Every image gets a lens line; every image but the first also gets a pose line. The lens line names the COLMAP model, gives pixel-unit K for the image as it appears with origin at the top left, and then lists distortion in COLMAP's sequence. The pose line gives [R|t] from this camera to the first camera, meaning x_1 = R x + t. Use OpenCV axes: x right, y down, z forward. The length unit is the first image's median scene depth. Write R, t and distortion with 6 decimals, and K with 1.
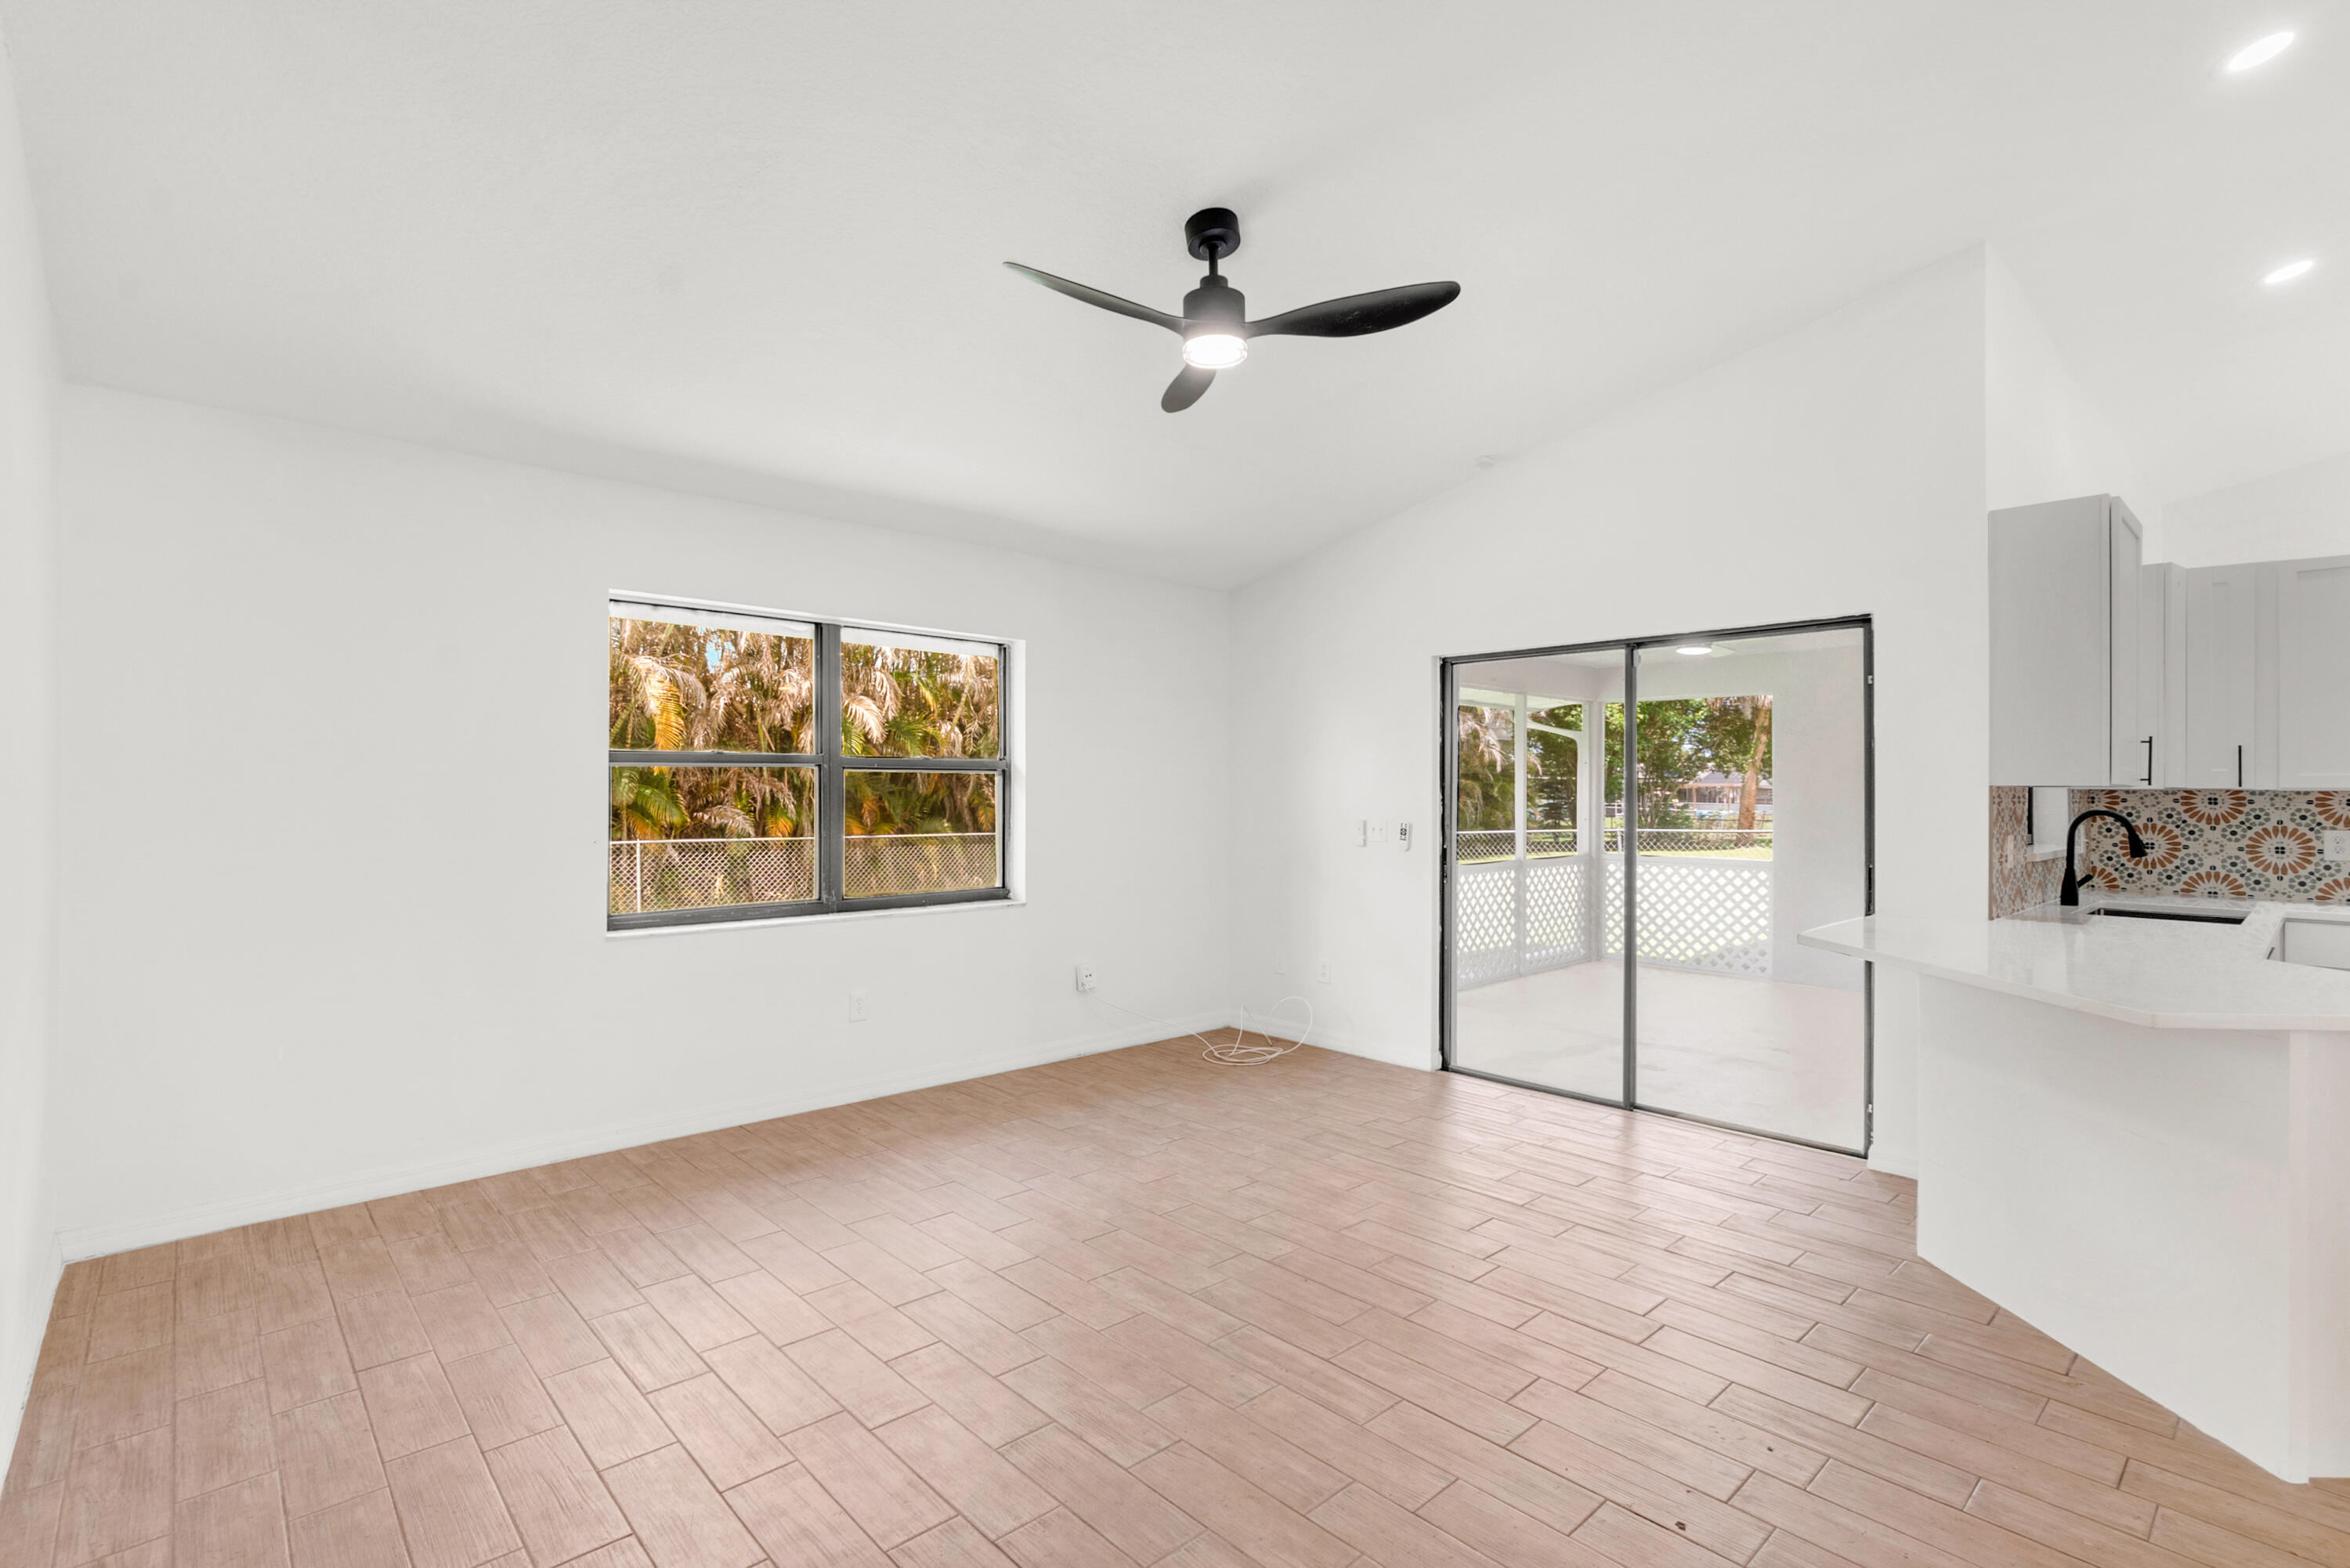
lens RADIAL K [[1104.3, 0, 1179.4], [0, 1104.3, 795.7], [0, 0, 1]] dist [0.002973, 0.000195]
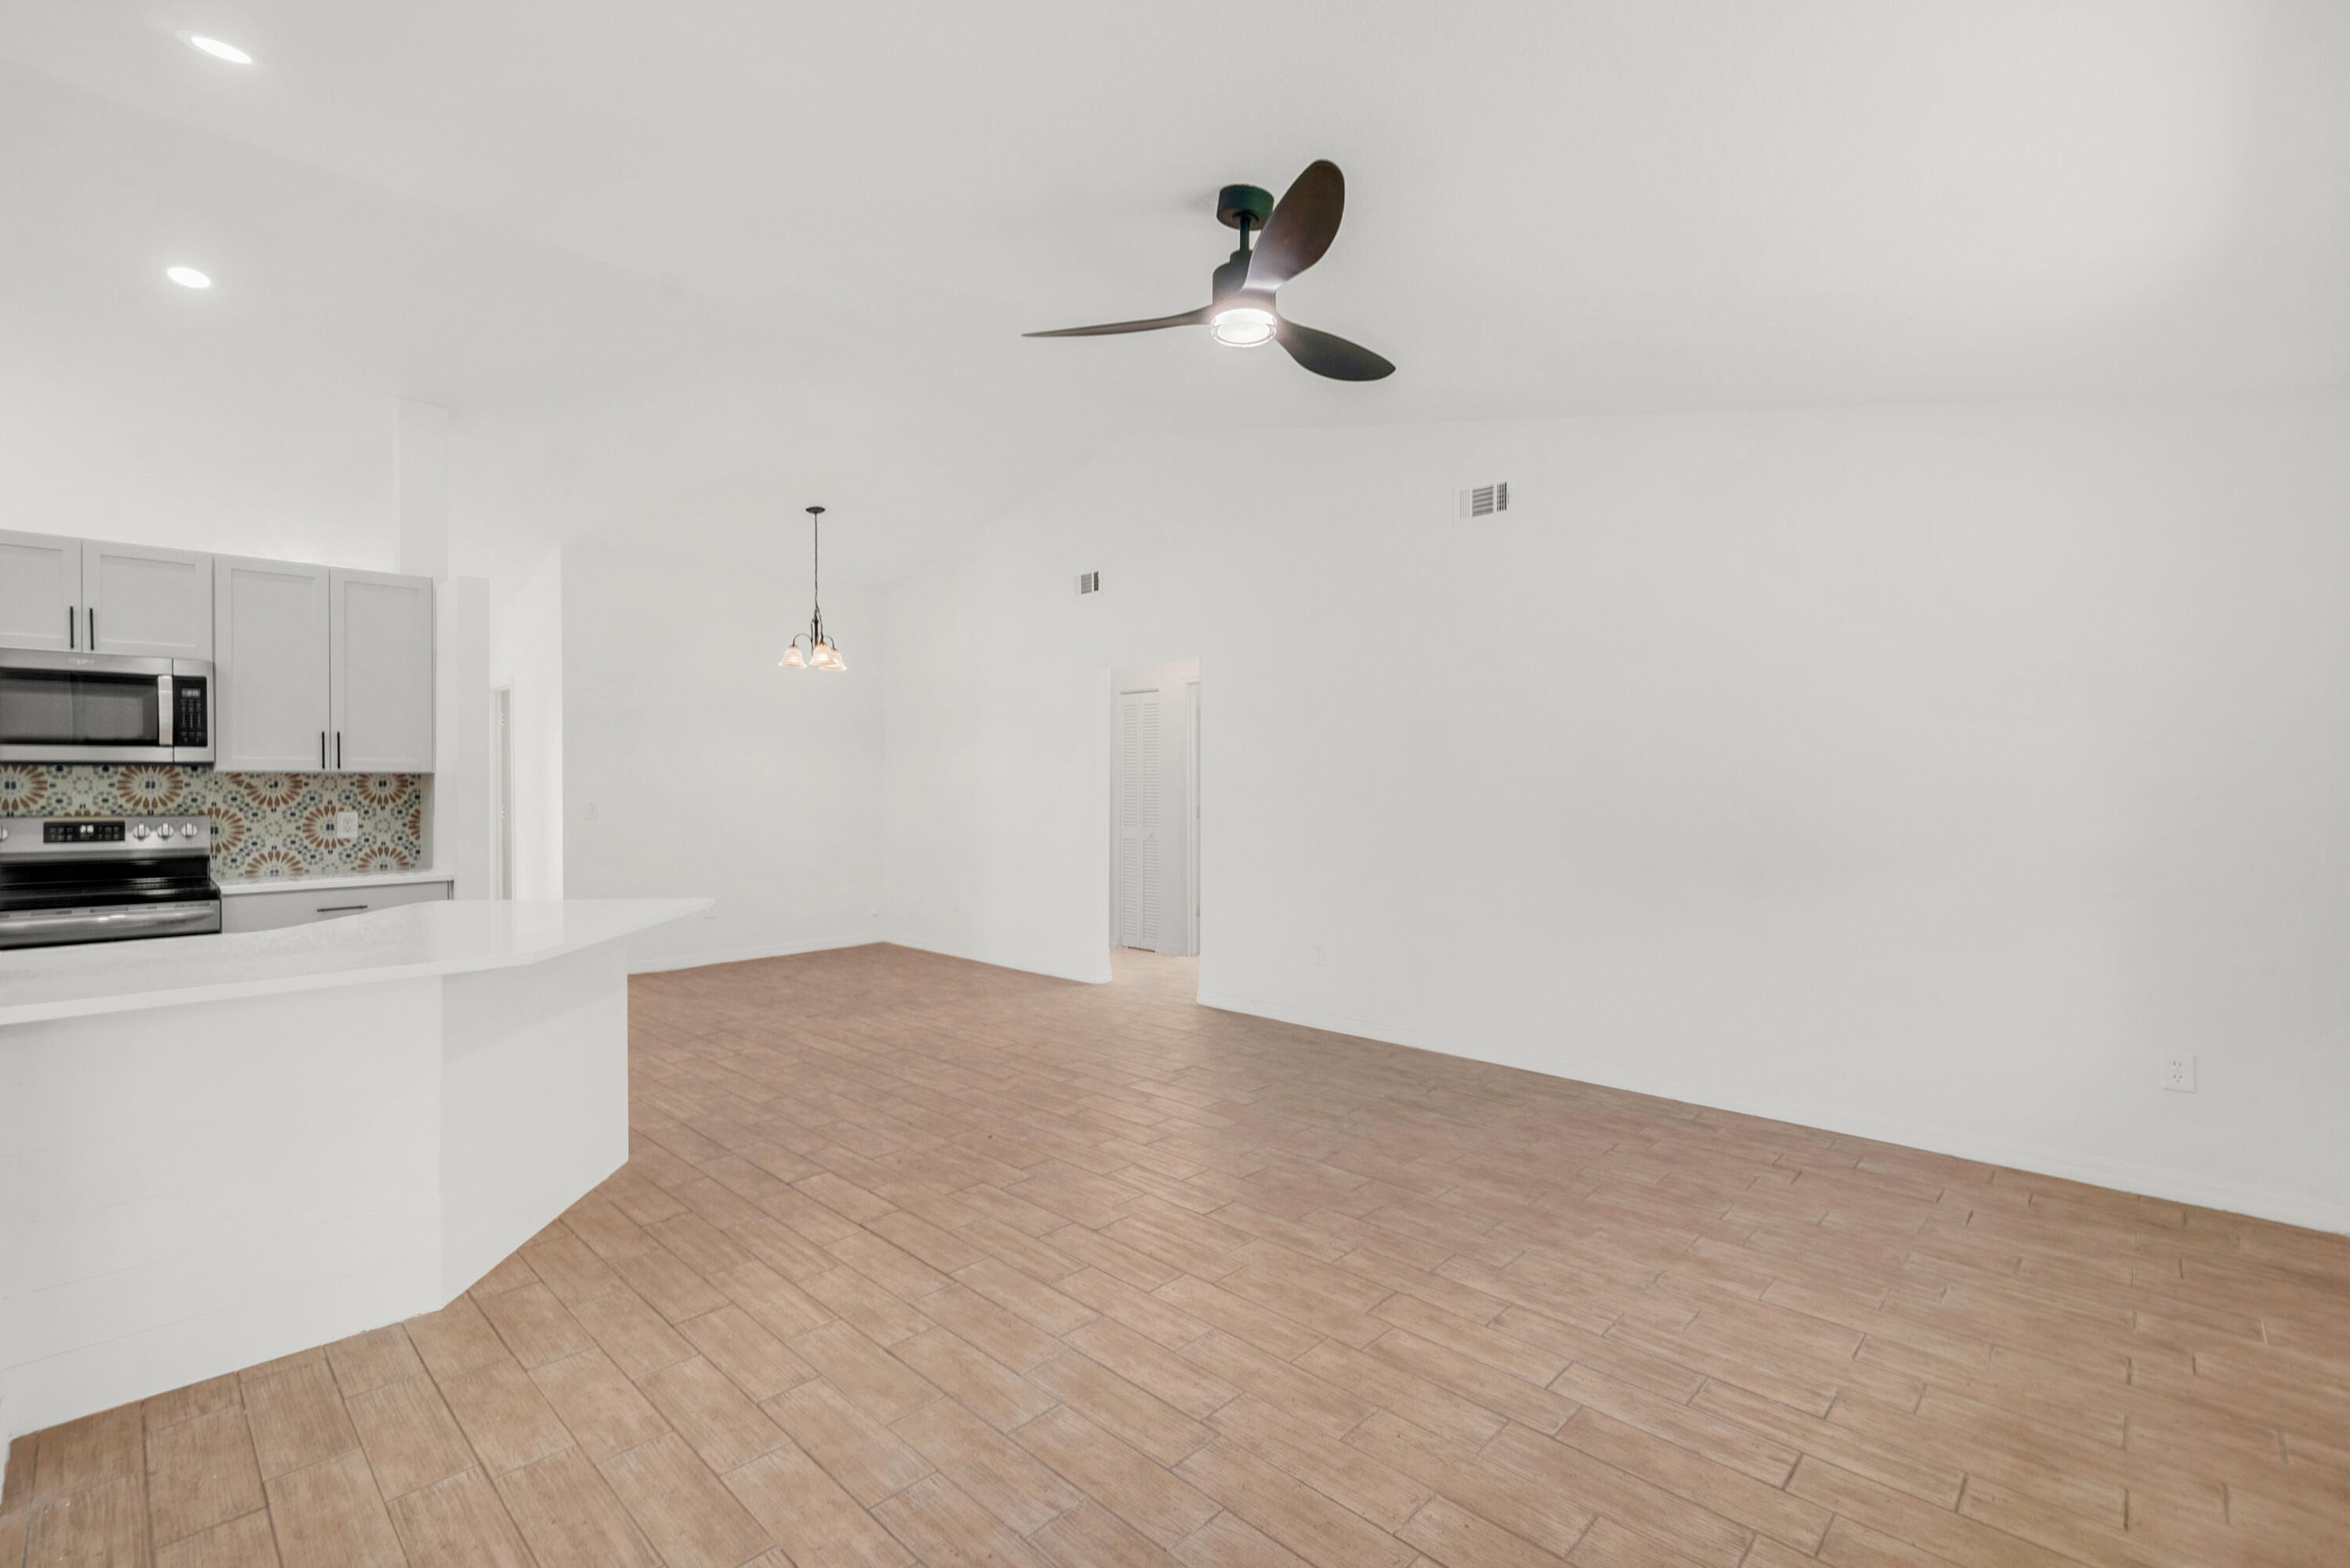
lens RADIAL K [[1028.9, 0, 1167.7], [0, 1028.9, 774.5], [0, 0, 1]] dist [-0.003228, -0.000029]
pose [[-0.998941, -0.003899, -0.045853, 0.143885], [-0.003737, 0.999986, -0.003611, -0.003569], [0.045866, -0.003436, -0.998942, 1.941433]]
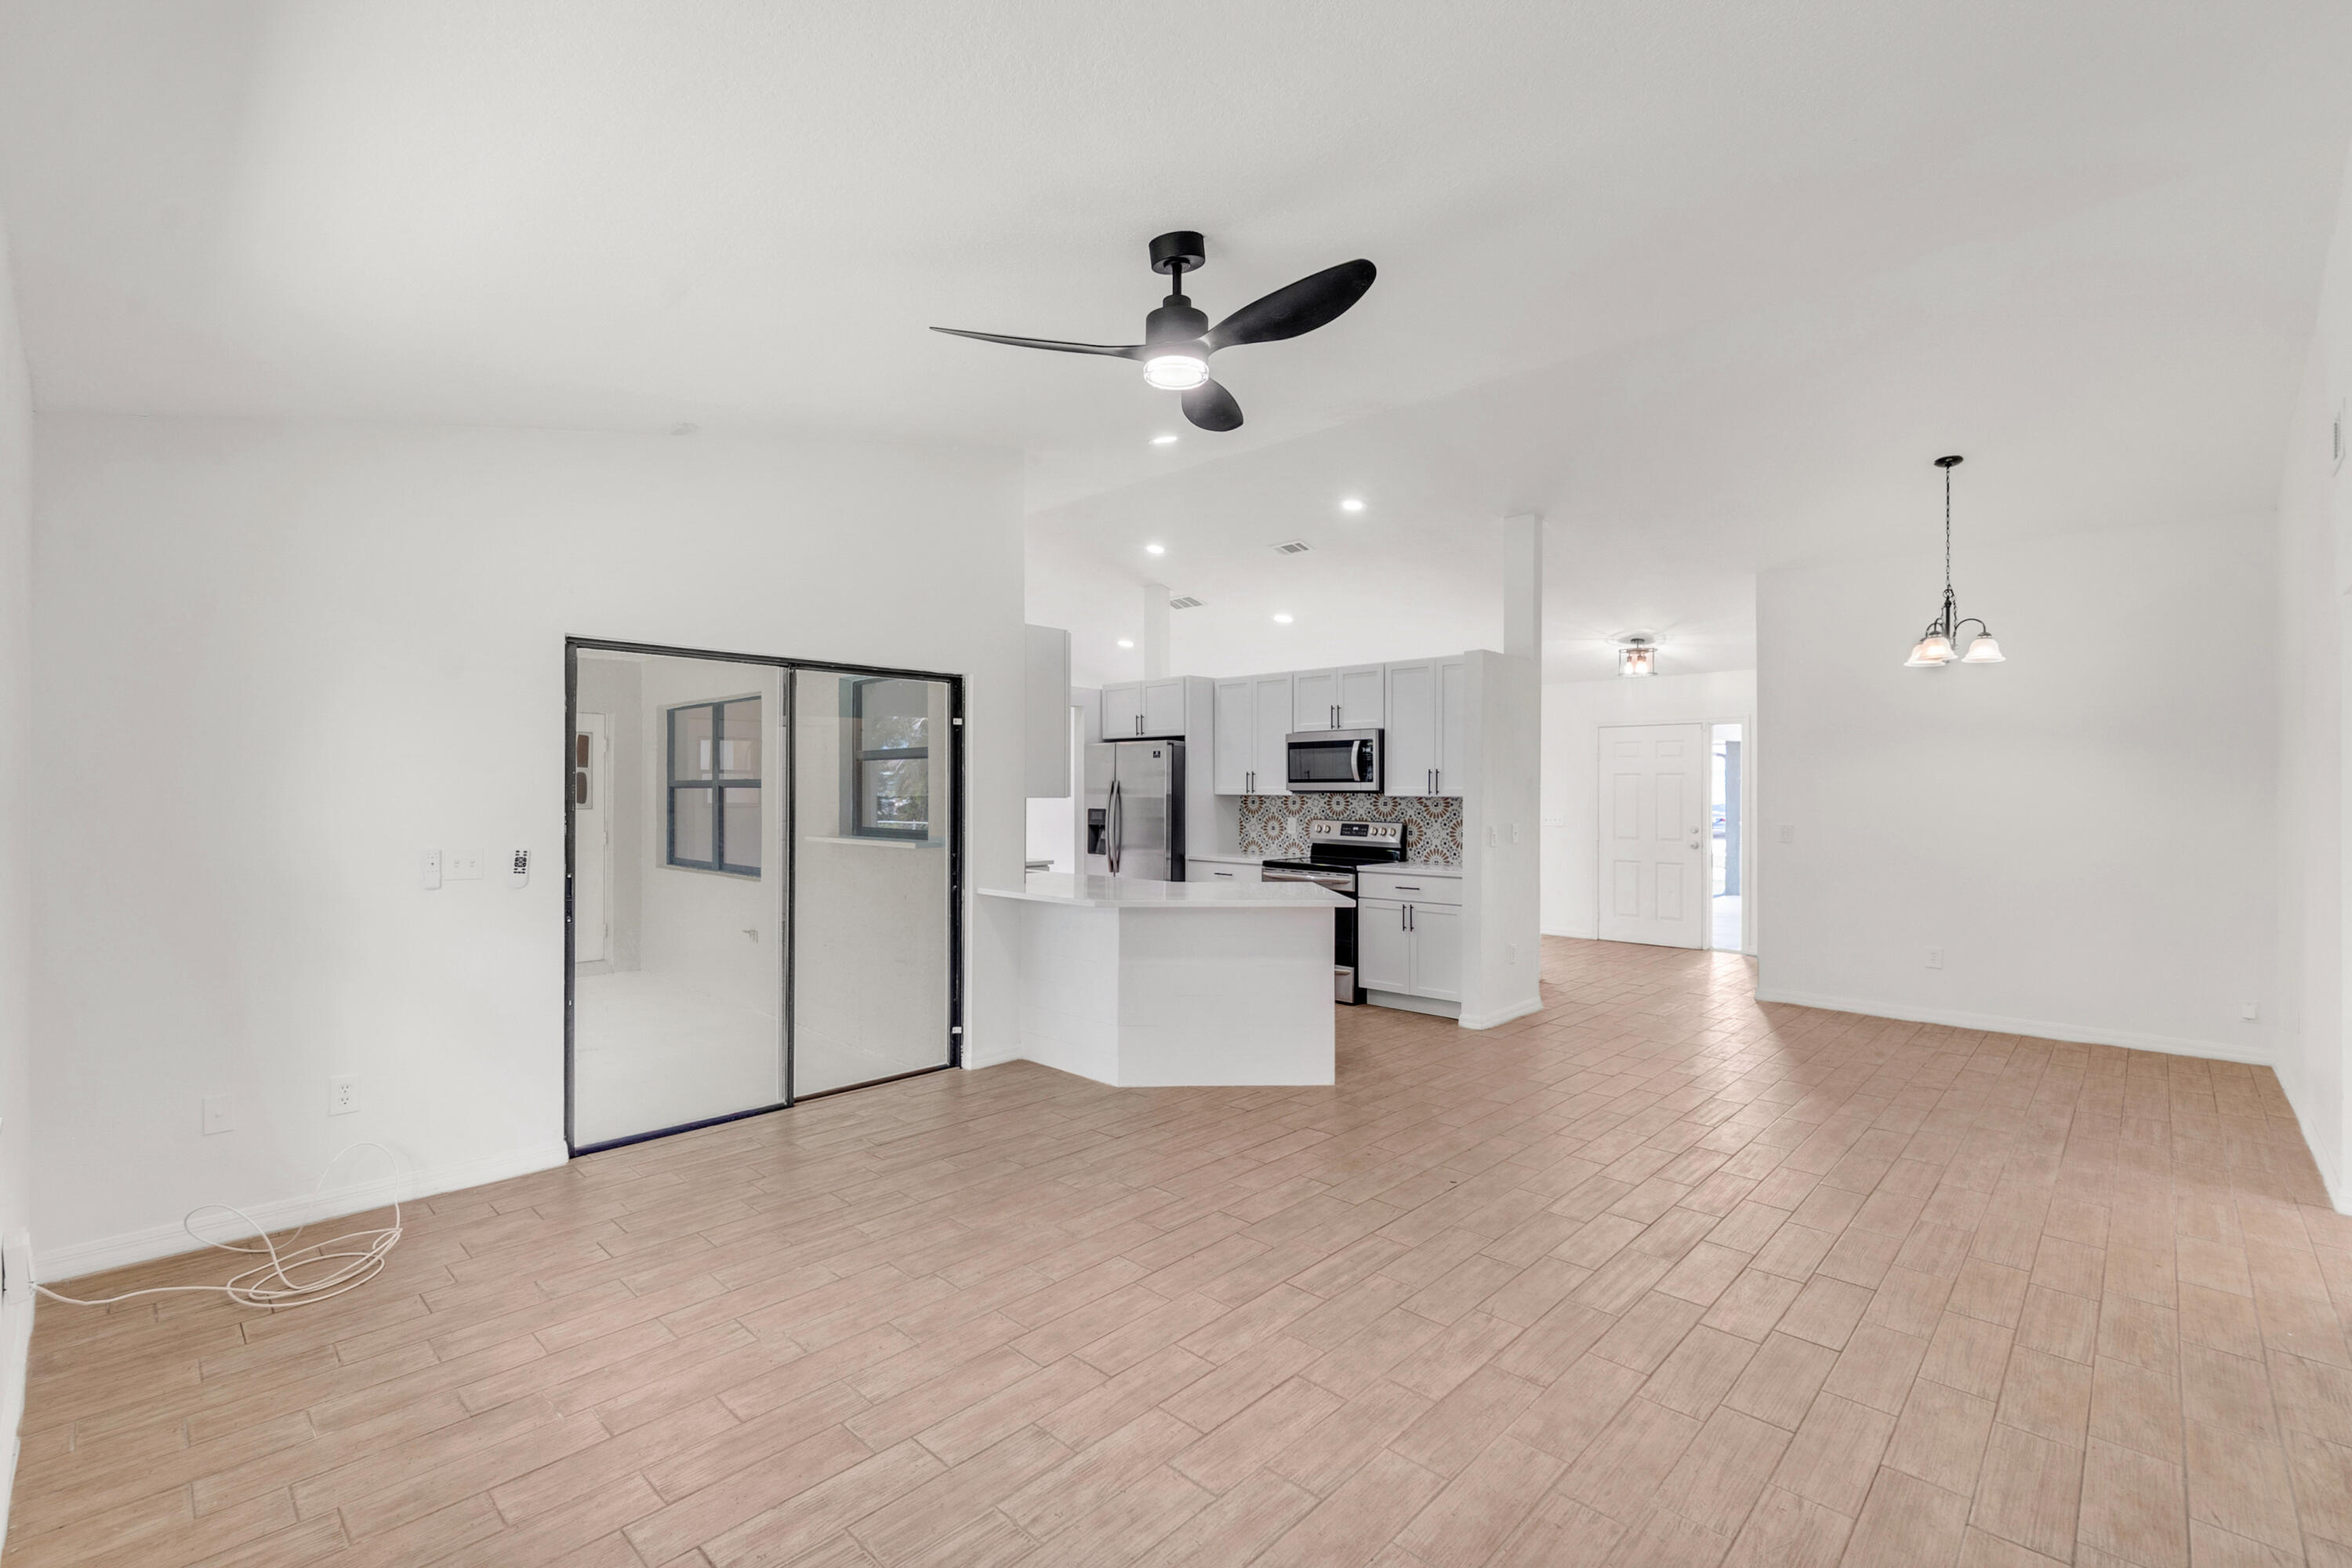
lens RADIAL K [[1029.9, 0, 1158.4], [0, 1029.9, 786.1], [0, 0, 1]] dist [-0.003228, -0.000029]
pose [[-0.048030, -0.002521, 0.998843, -0.906453], [-0.001258, 0.999996, 0.002464, -0.035933], [-0.998845, -0.001138, -0.048033, 1.075501]]
